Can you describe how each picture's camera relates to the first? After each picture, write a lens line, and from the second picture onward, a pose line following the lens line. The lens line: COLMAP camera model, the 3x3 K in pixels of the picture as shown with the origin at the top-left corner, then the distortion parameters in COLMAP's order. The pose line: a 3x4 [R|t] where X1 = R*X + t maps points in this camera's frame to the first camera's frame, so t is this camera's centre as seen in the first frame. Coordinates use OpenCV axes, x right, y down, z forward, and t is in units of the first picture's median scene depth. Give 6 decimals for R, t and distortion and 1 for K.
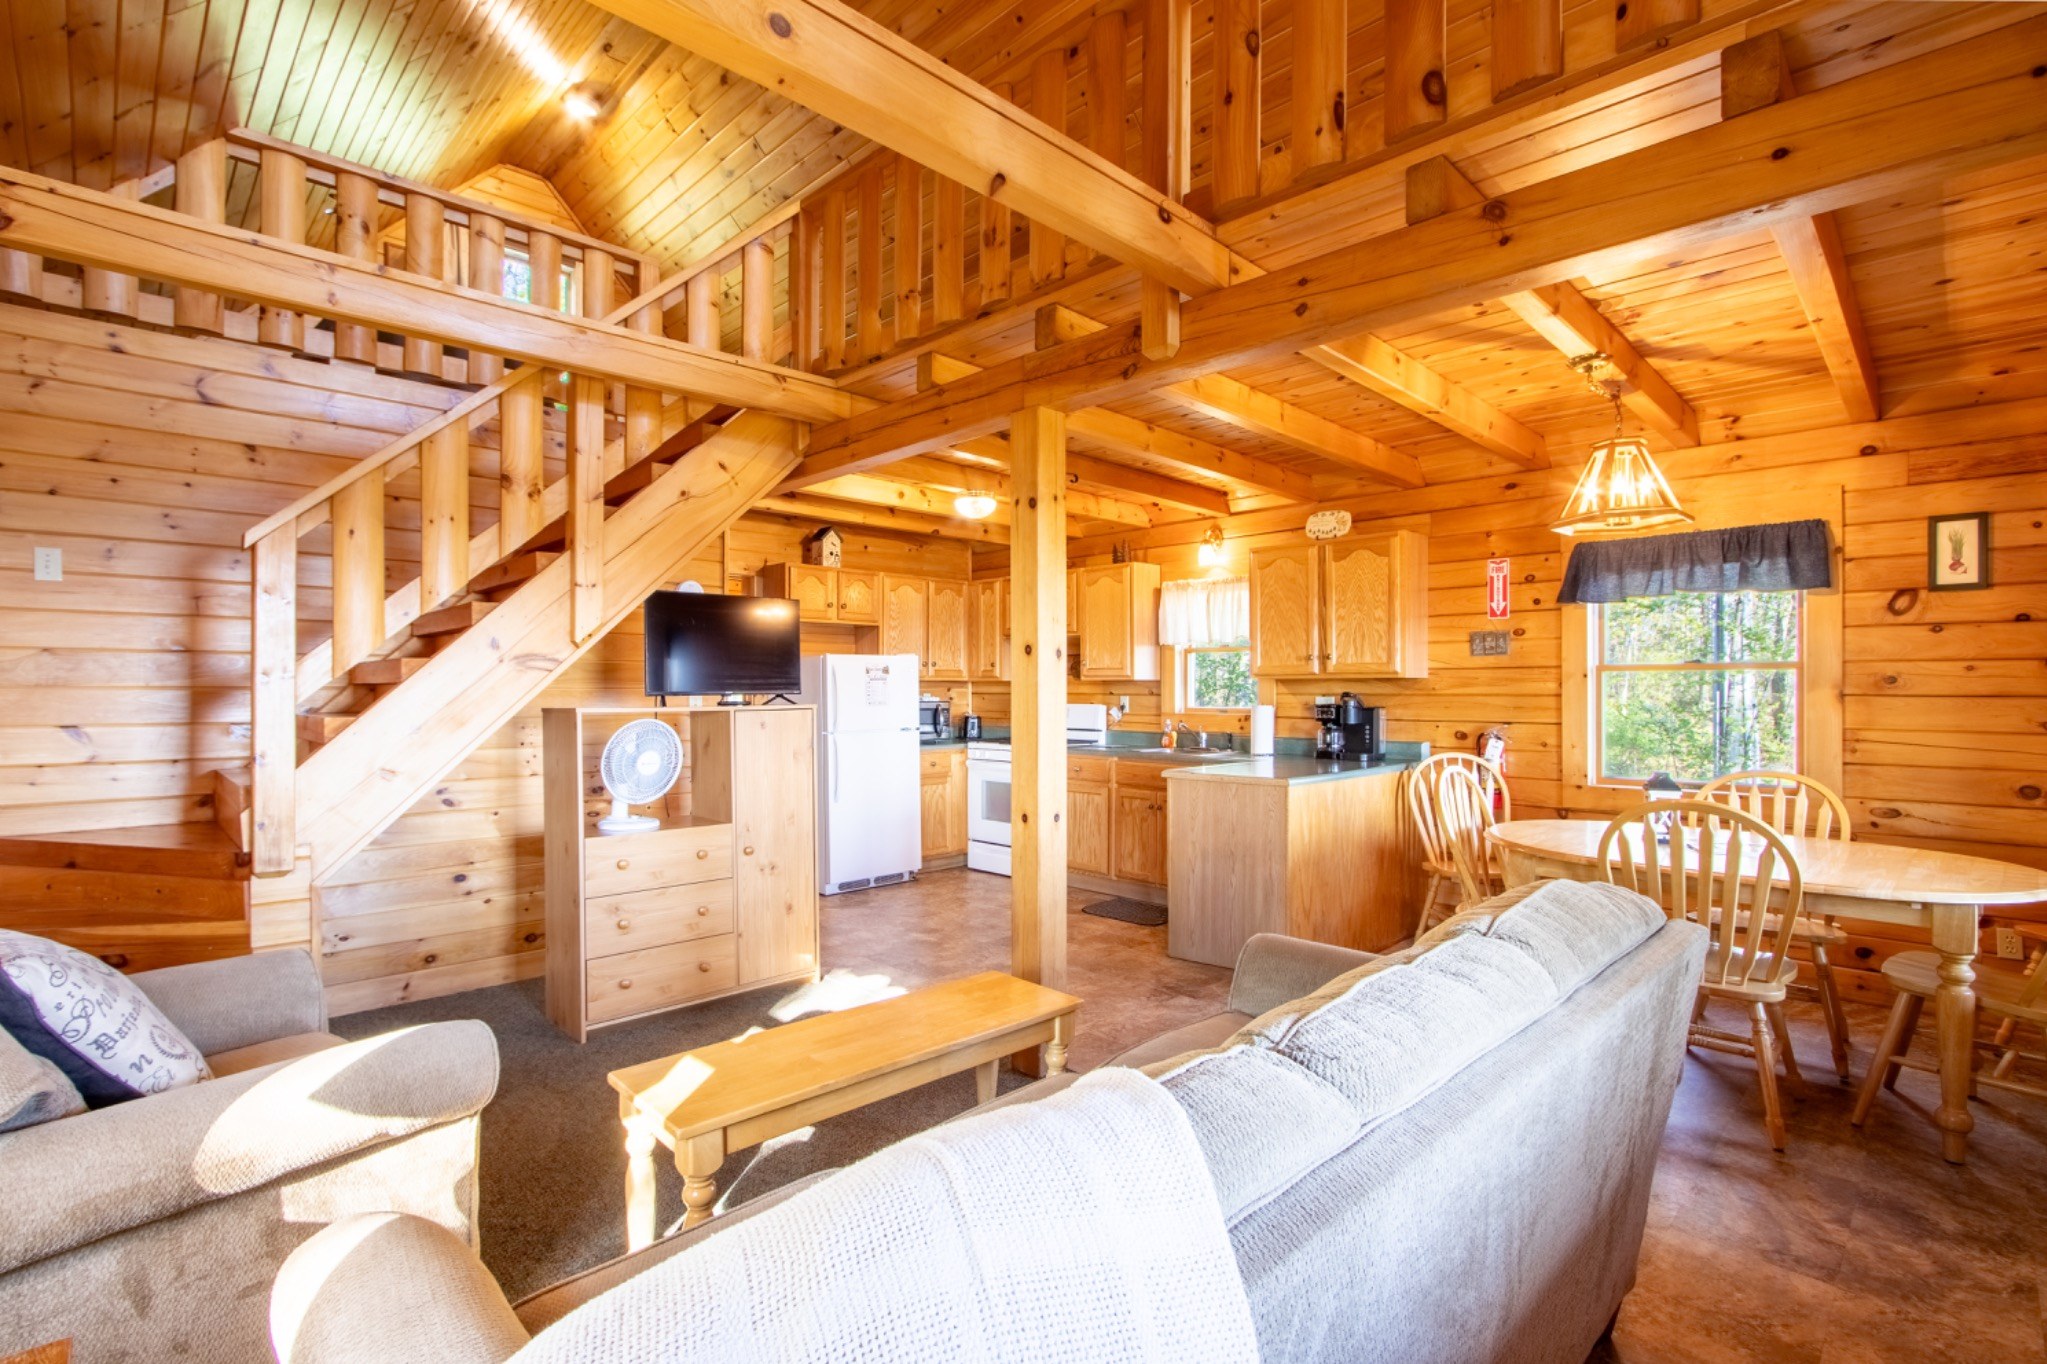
lens RADIAL K [[951.5, 0, 983.2], [0, 951.5, 683.1], [0, 0, 1]] dist [-0.014500, 0.001054]
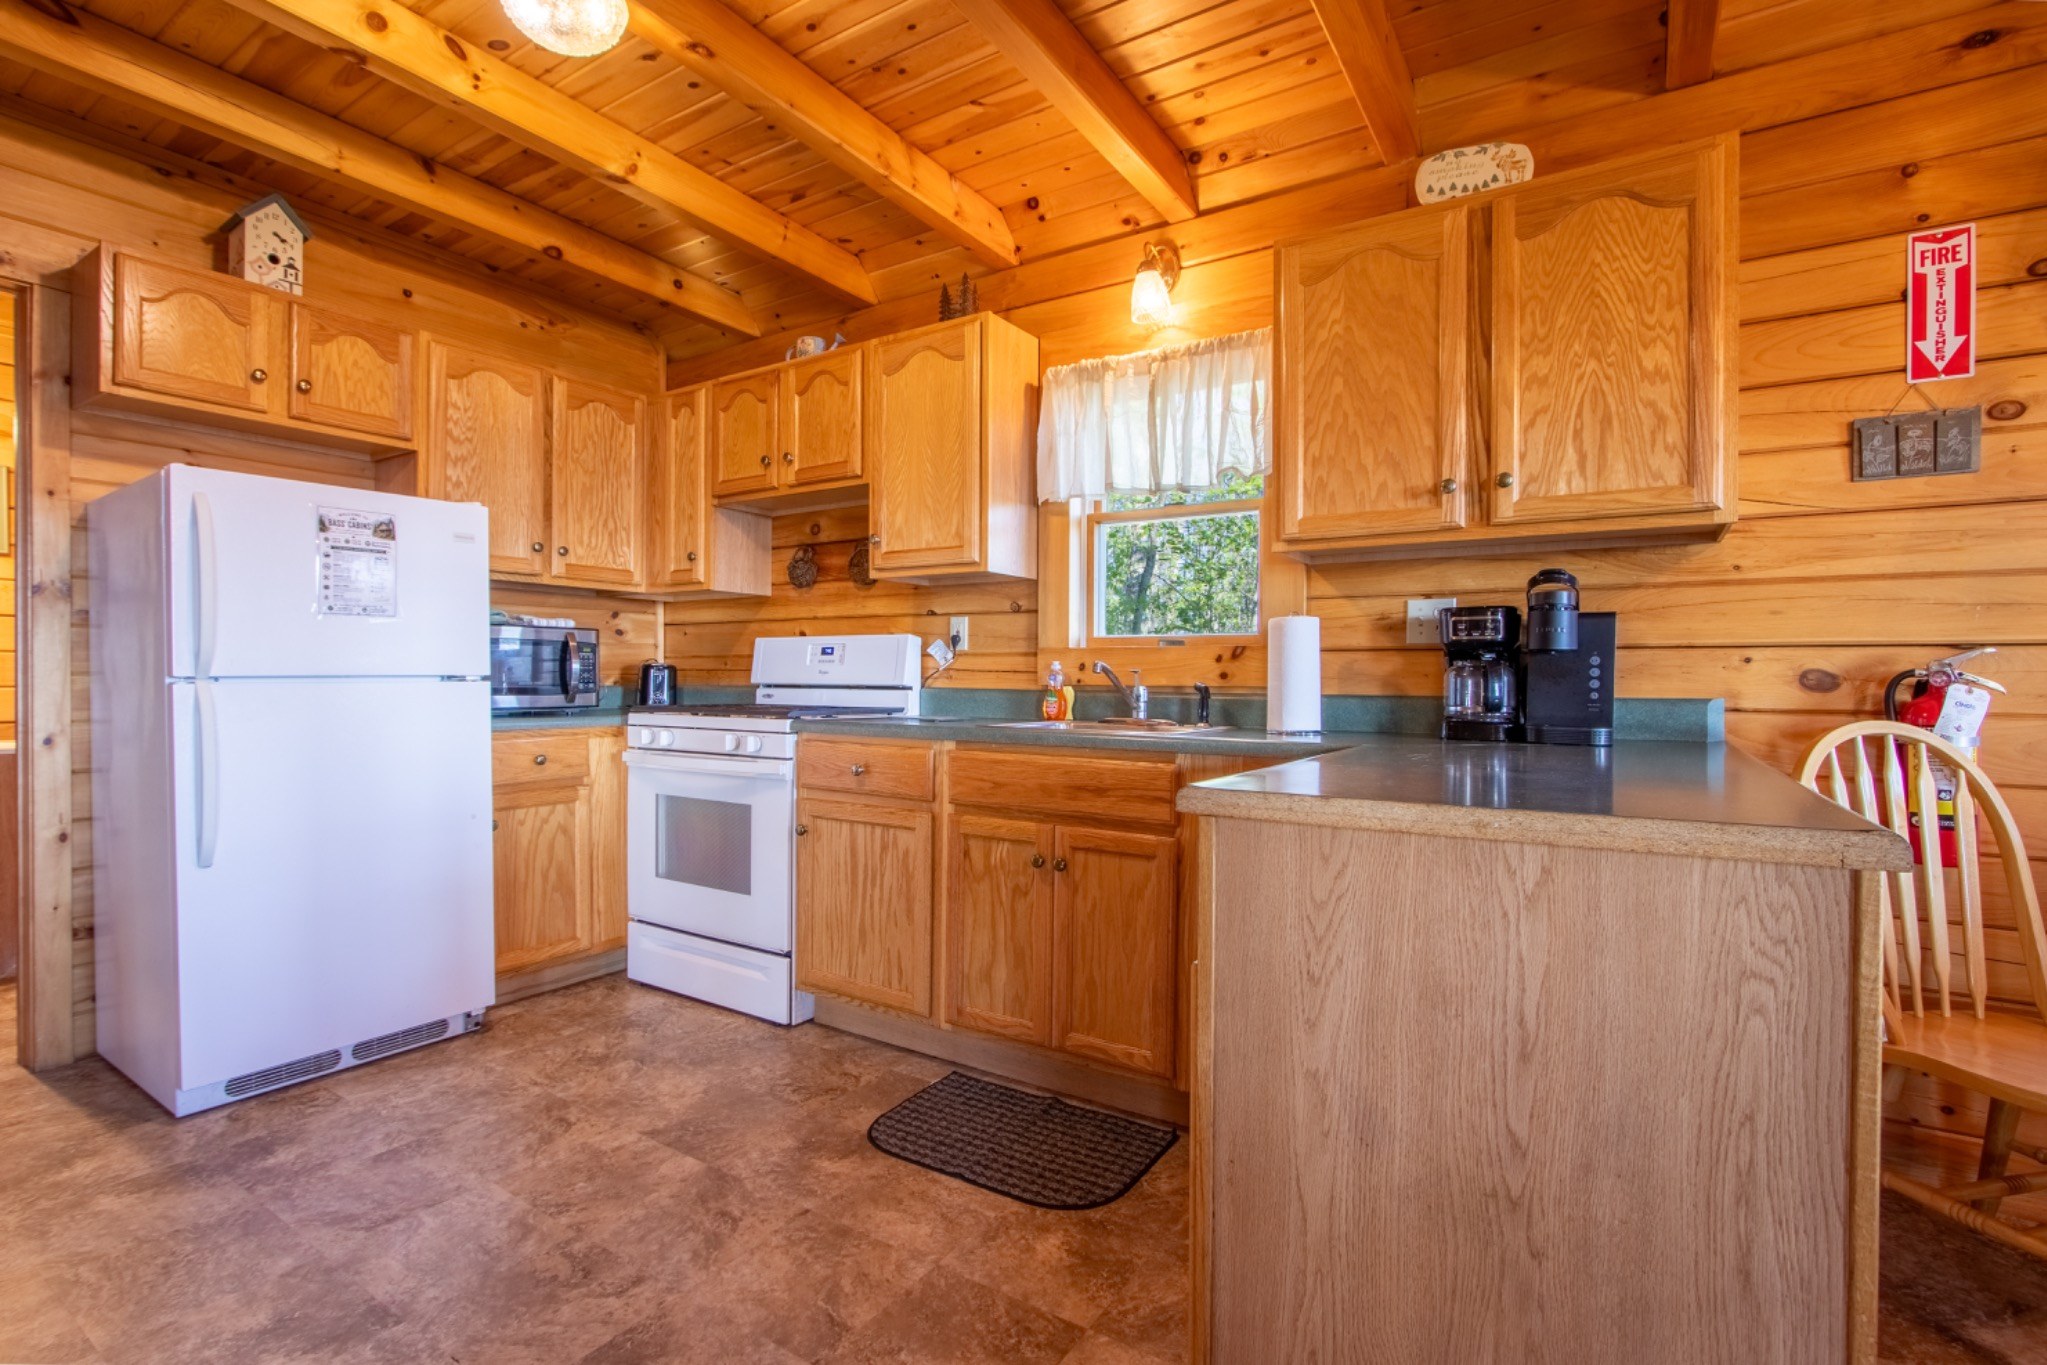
lens RADIAL K [[951.5, 0, 983.2], [0, 951.5, 683.6], [0, 0, 1]] dist [-0.014500, 0.001054]
pose [[0.975593, 0.006693, 0.219483, 0.057047], [-0.009503, 0.999886, 0.011750, 0.044355], [-0.219379, -0.013549, 0.975546, 0.552072]]
